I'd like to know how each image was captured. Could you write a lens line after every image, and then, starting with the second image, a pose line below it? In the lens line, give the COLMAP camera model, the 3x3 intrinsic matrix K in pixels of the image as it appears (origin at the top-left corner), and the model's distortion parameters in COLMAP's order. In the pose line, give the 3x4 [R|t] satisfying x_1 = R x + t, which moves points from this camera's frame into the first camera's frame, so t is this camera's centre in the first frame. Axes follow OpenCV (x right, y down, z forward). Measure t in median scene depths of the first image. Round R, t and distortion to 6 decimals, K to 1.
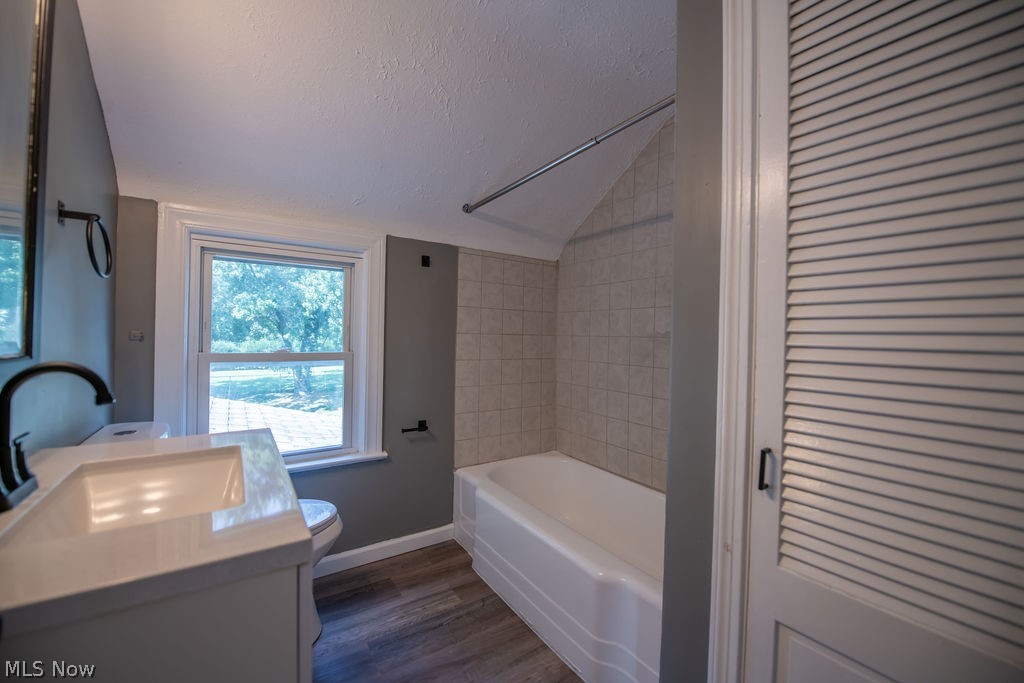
lens RADIAL K [[408.7, 0, 514.9], [0, 408.7, 337.4], [0, 0, 1]] dist [-0.001202, -0.000255]
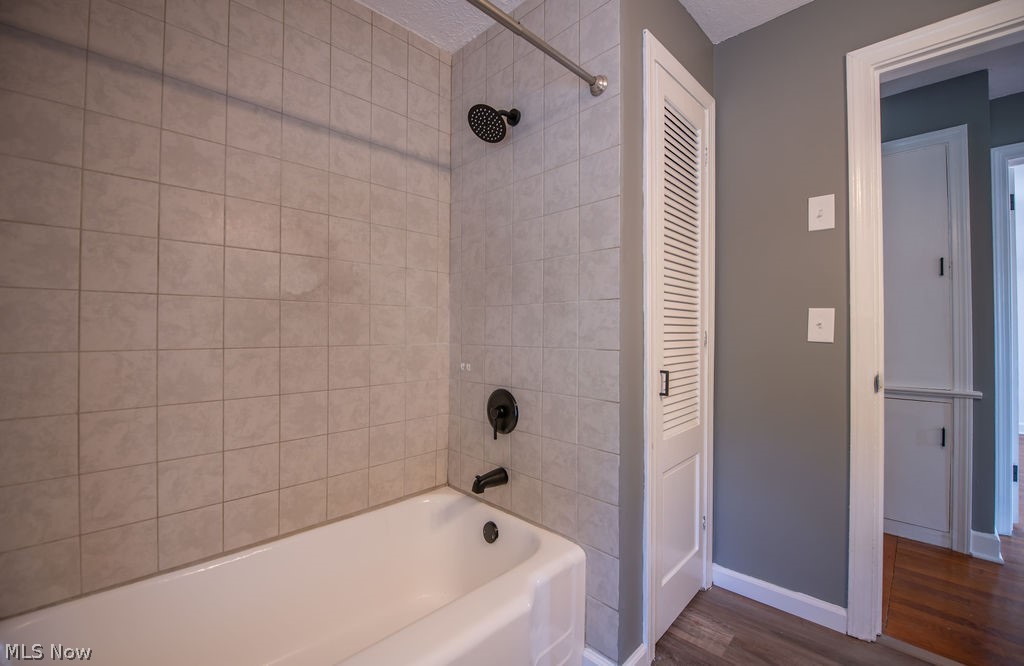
lens RADIAL K [[416.7, 0, 513.3], [0, 416.7, 328.1], [0, 0, 1]] dist [-0.019483, -0.000061]
pose [[-0.184848, -0.013520, 0.982674, -0.347684], [0.000697, 0.999903, 0.013889, 0.034135], [-0.982767, 0.003252, -0.184821, 0.742116]]
